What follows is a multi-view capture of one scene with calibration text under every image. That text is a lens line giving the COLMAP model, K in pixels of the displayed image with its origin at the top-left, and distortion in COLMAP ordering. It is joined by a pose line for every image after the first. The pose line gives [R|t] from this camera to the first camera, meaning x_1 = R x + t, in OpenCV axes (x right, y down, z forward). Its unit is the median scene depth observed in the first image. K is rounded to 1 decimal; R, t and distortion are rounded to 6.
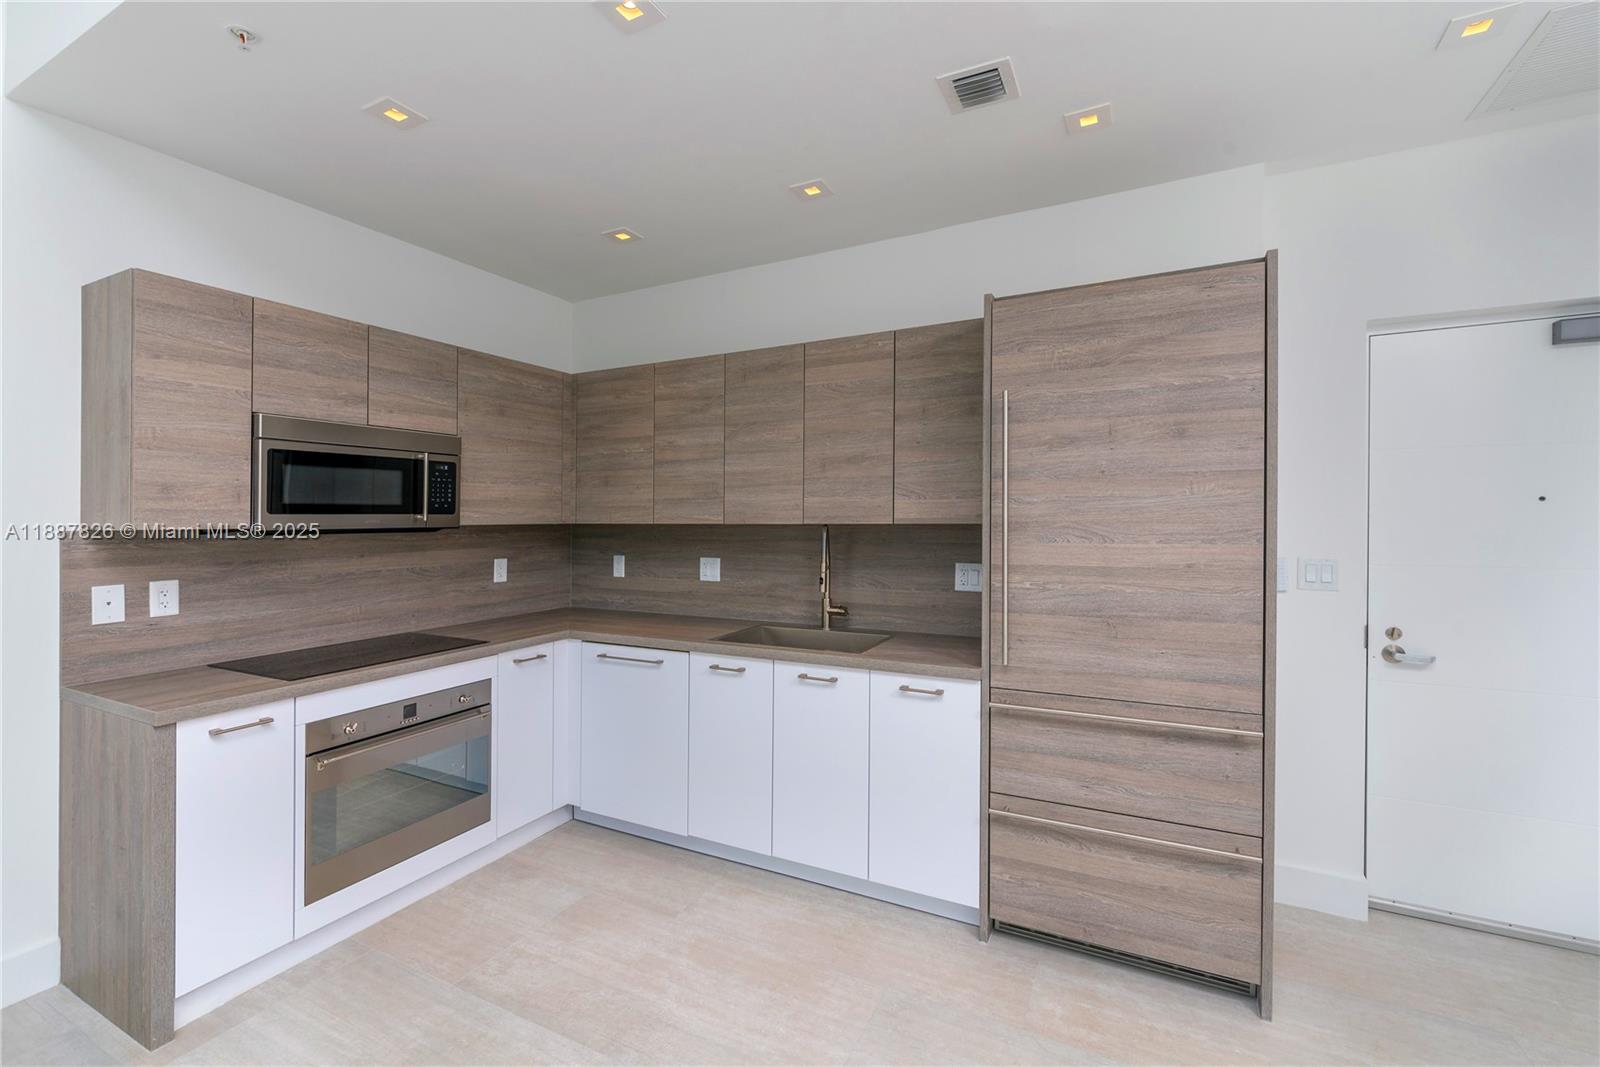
lens RADIAL K [[711.6, 0, 768.2], [0, 711.6, 510.5], [0, 0, 1]] dist [0.000705, 0.000432]
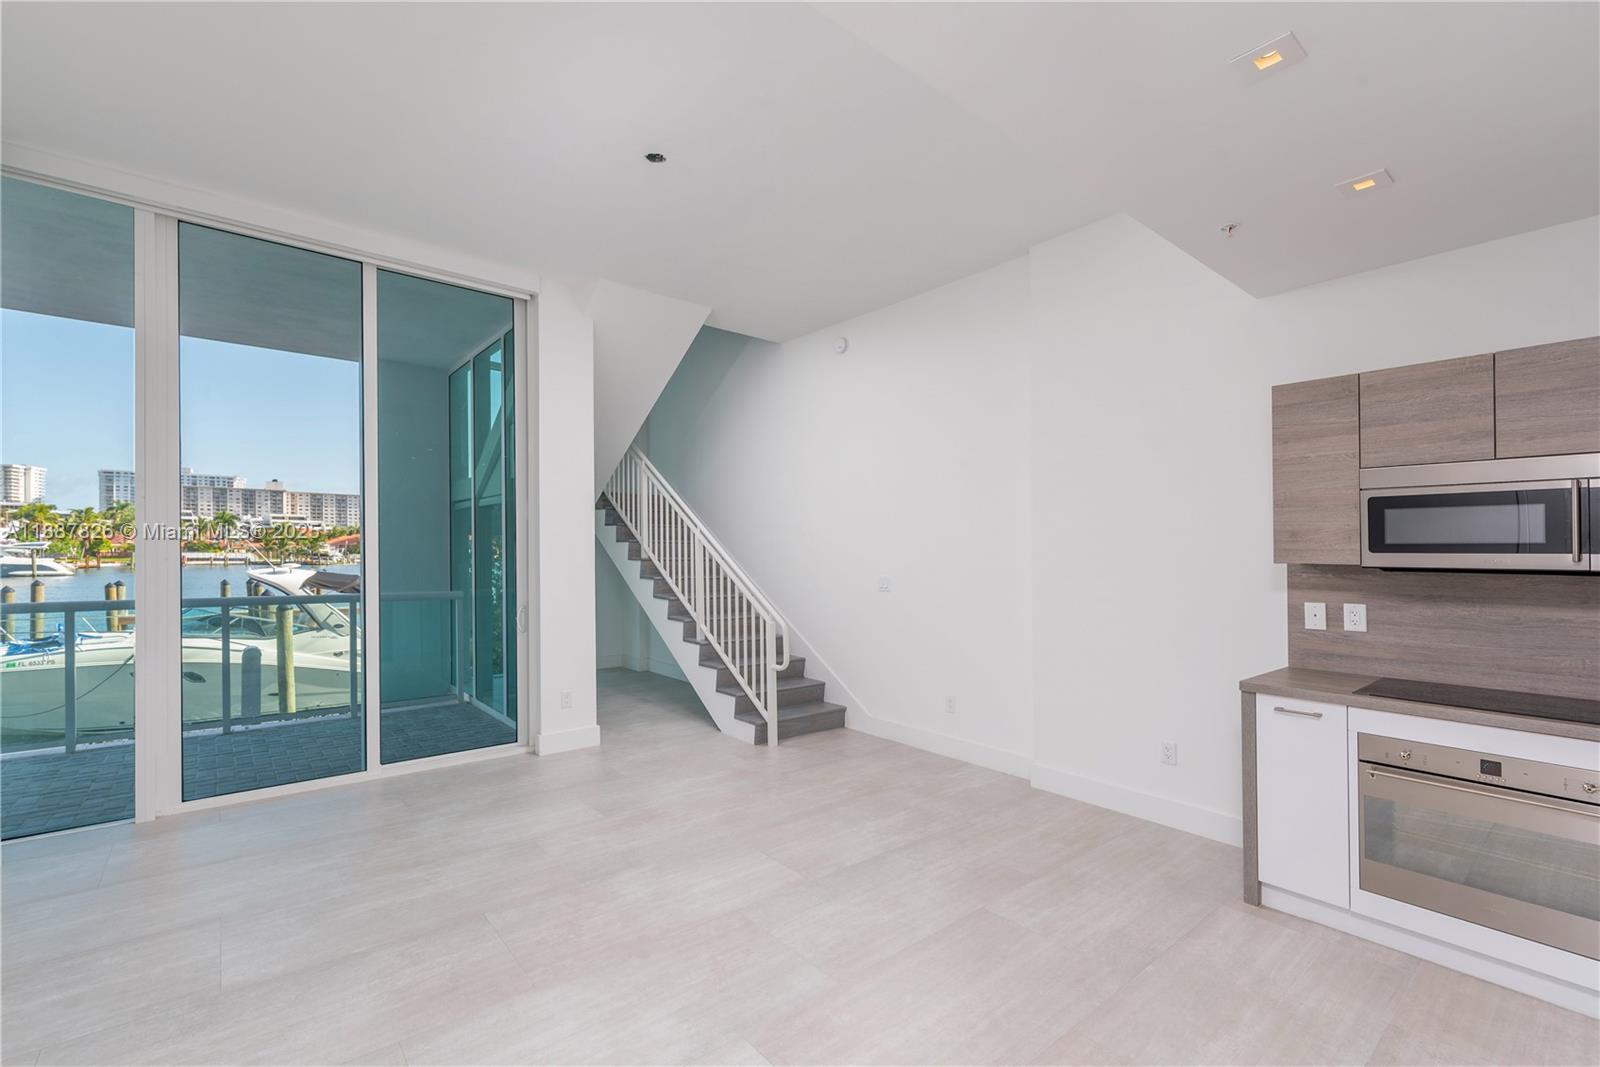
lens RADIAL K [[711.6, 0, 793.4], [0, 711.6, 544.5], [0, 0, 1]] dist [0.000705, 0.000432]
pose [[-0.400344, -0.006751, -0.916340, 0.759685], [0.002334, 0.999962, -0.008387, -0.000810], [0.916362, -0.005496, -0.400313, 0.592296]]
